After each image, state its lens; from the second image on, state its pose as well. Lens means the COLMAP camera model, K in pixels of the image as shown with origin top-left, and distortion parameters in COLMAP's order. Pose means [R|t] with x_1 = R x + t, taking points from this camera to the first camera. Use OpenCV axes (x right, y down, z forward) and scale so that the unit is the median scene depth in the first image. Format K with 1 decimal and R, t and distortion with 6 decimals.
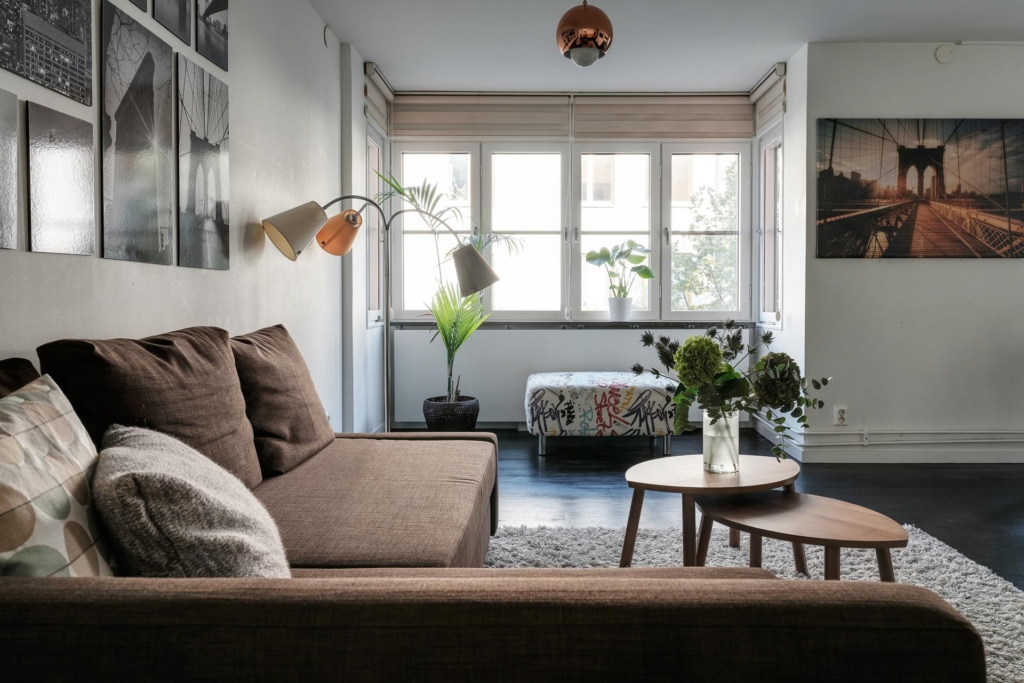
lens RADIAL K [[779.4, 0, 516.1], [0, 779.4, 313.7], [0, 0, 1]] dist [-0.001494, -0.001944]
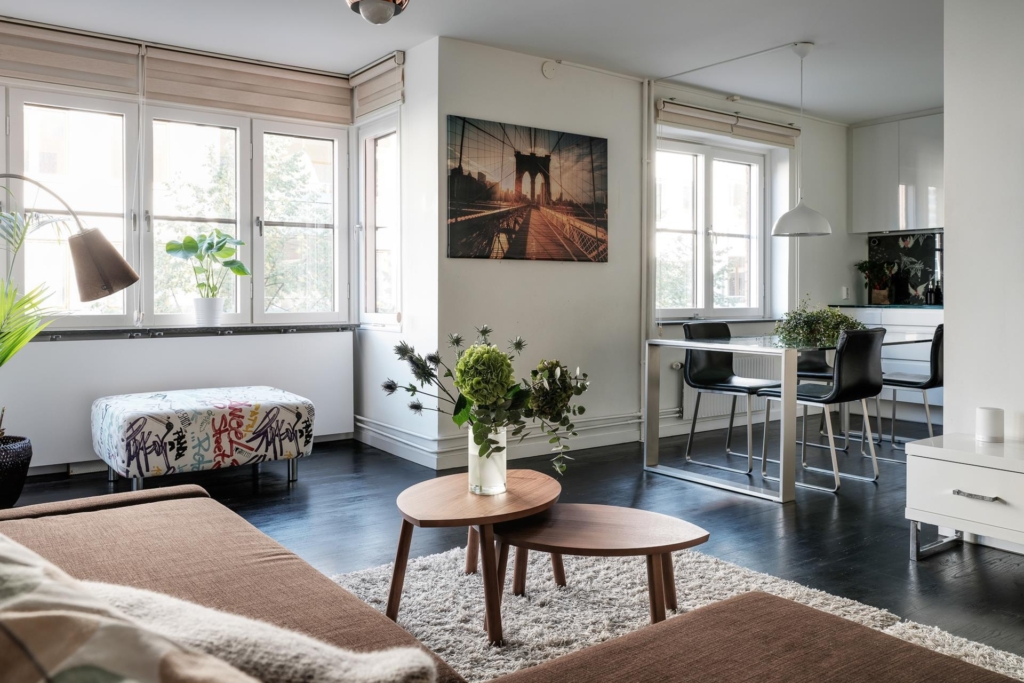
lens RADIAL K [[836.4, 0, 504.2], [0, 836.4, 299.0], [0, 0, 1]] dist [-0.007983, 0.009201]
pose [[0.799946, -0.004506, 0.600055, -0.178496], [0.012564, 0.999878, -0.009241, -0.008843], [-0.599940, 0.014931, 0.799905, 0.118122]]
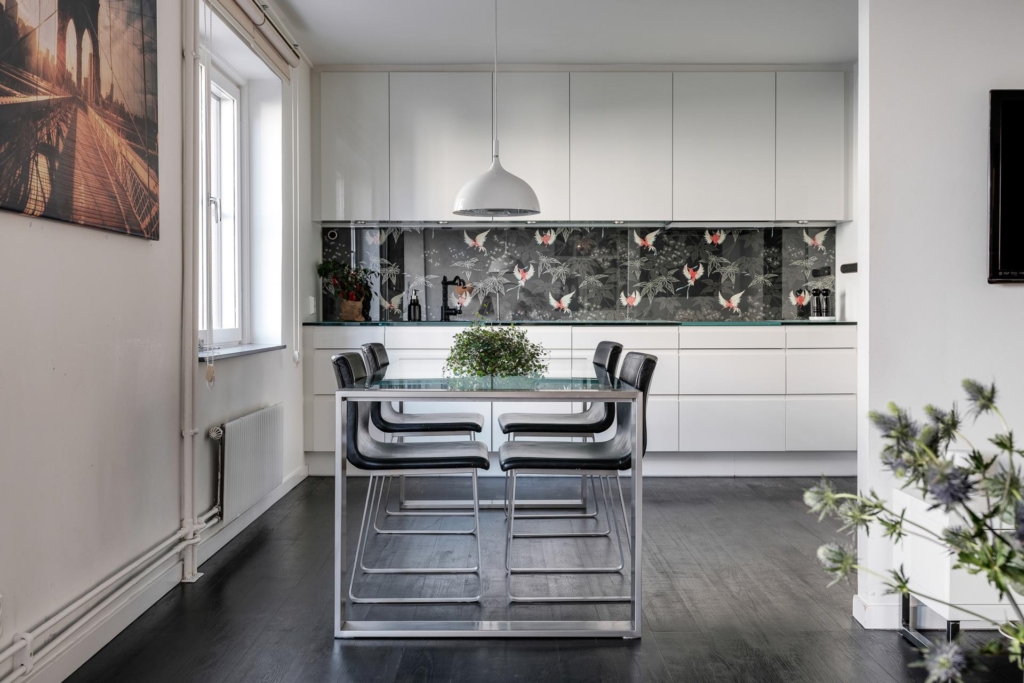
lens RADIAL K [[1024.6, 0, 561.3], [0, 1024.6, 308.9], [0, 0, 1]] dist [-0.003148, 0.000000]
pose [[-0.103673, -0.000076, 0.994611, -0.102697], [0.017414, 0.999847, 0.001892, -0.017898], [-0.994459, 0.017516, -0.103656, 0.744066]]
